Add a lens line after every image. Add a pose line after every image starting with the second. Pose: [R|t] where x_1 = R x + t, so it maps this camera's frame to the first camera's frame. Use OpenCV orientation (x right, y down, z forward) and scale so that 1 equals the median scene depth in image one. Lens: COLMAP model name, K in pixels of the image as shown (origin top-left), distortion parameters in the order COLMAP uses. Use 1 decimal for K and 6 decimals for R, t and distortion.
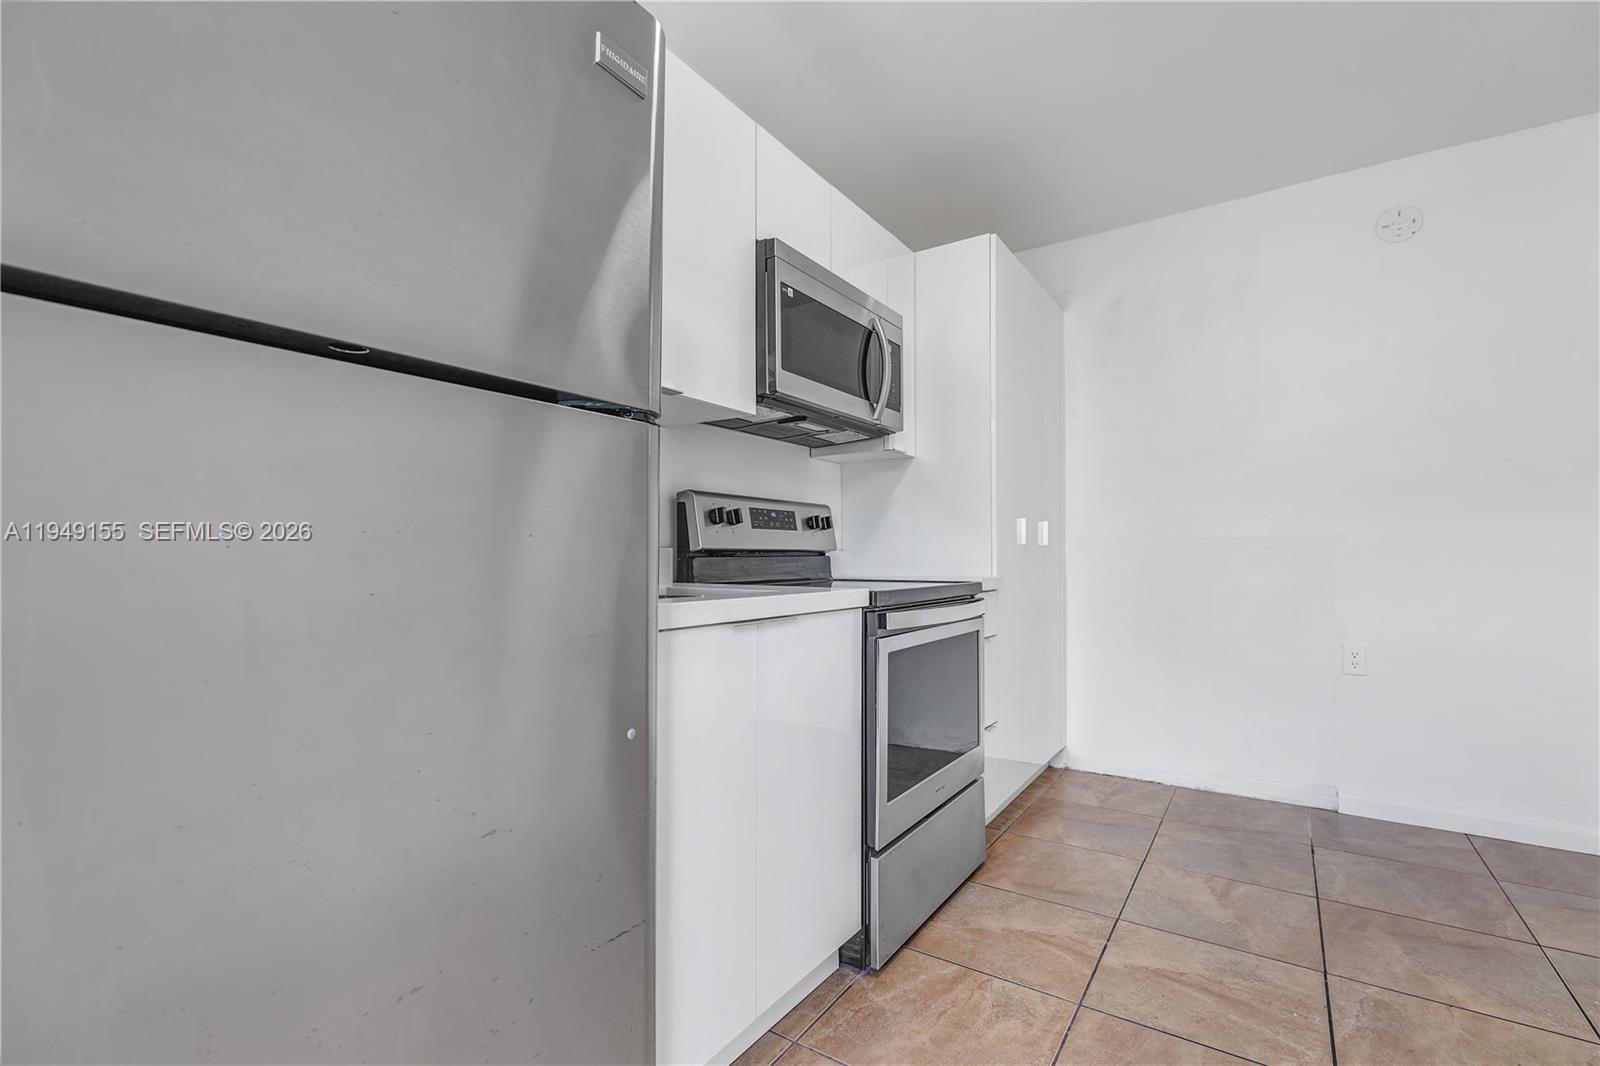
lens RADIAL K [[715.4, 0, 795.7], [0, 715.4, 537.7], [0, 0, 1]] dist [0.004233, 0.000887]
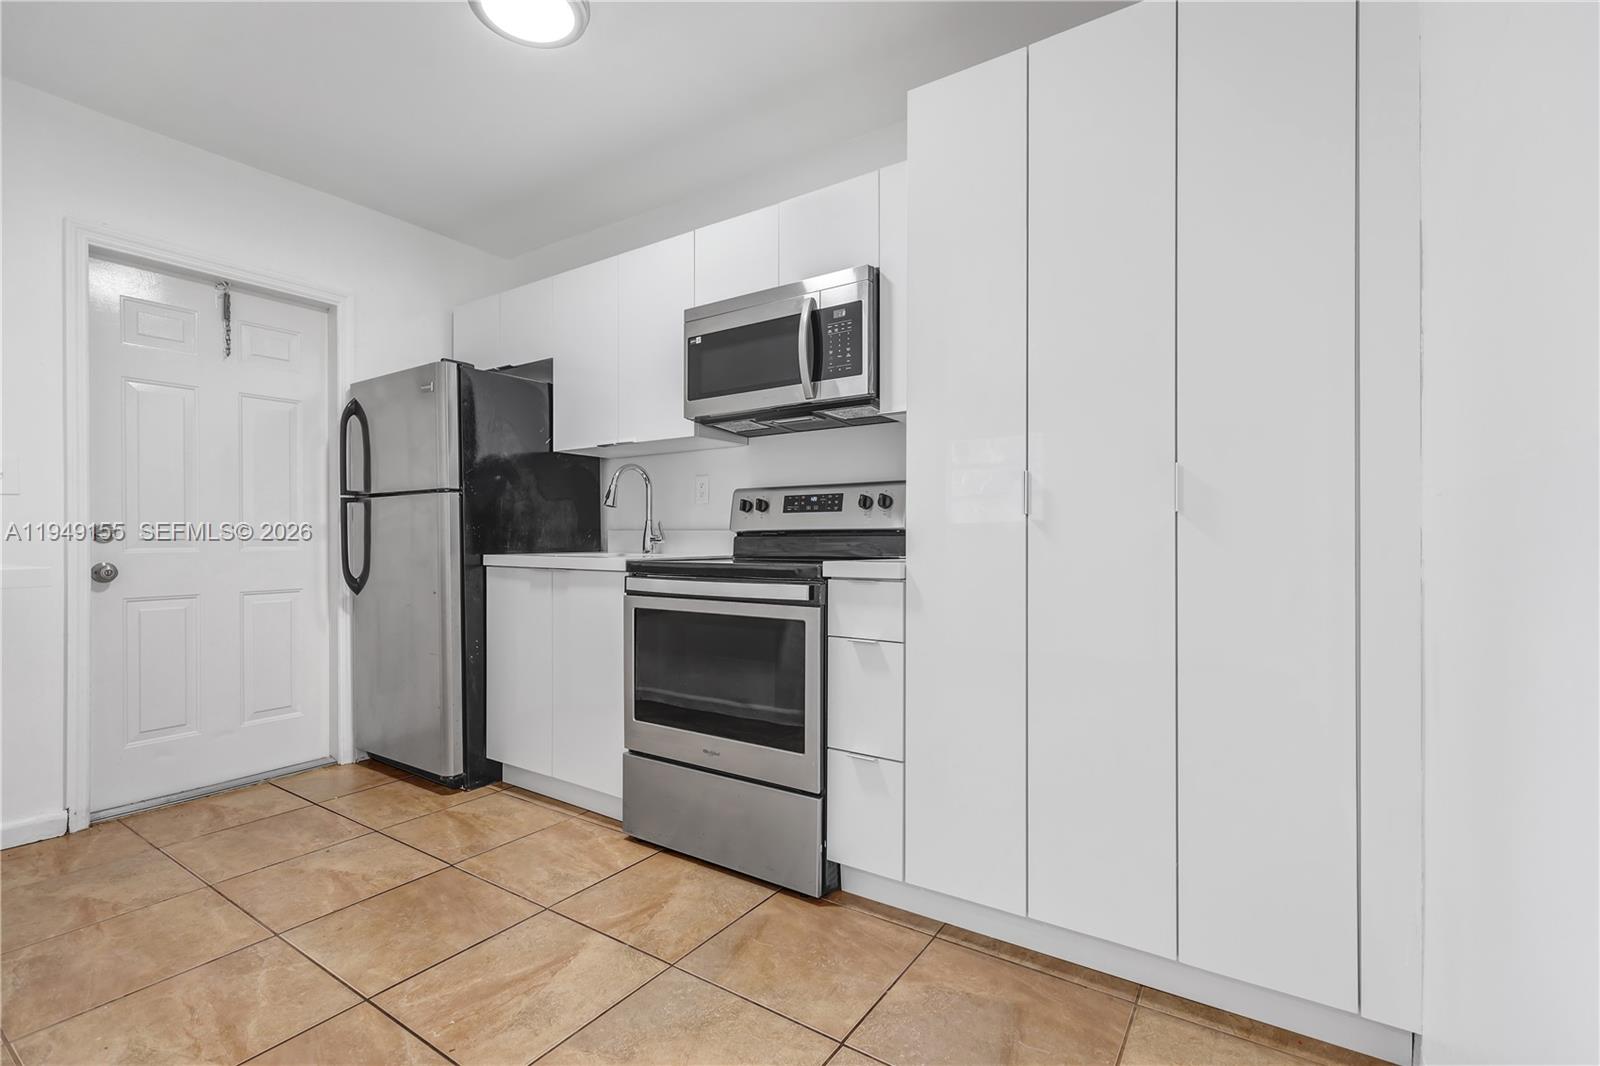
lens RADIAL K [[717.1, 0, 798.4], [0, 717.1, 507.5], [0, 0, 1]] dist [0.012681, 0.000116]
pose [[0.006456, -0.033975, -0.999402, 1.212219], [0.025667, 0.999099, -0.033799, 0.020736], [0.999650, -0.025433, 0.007322, 1.060804]]
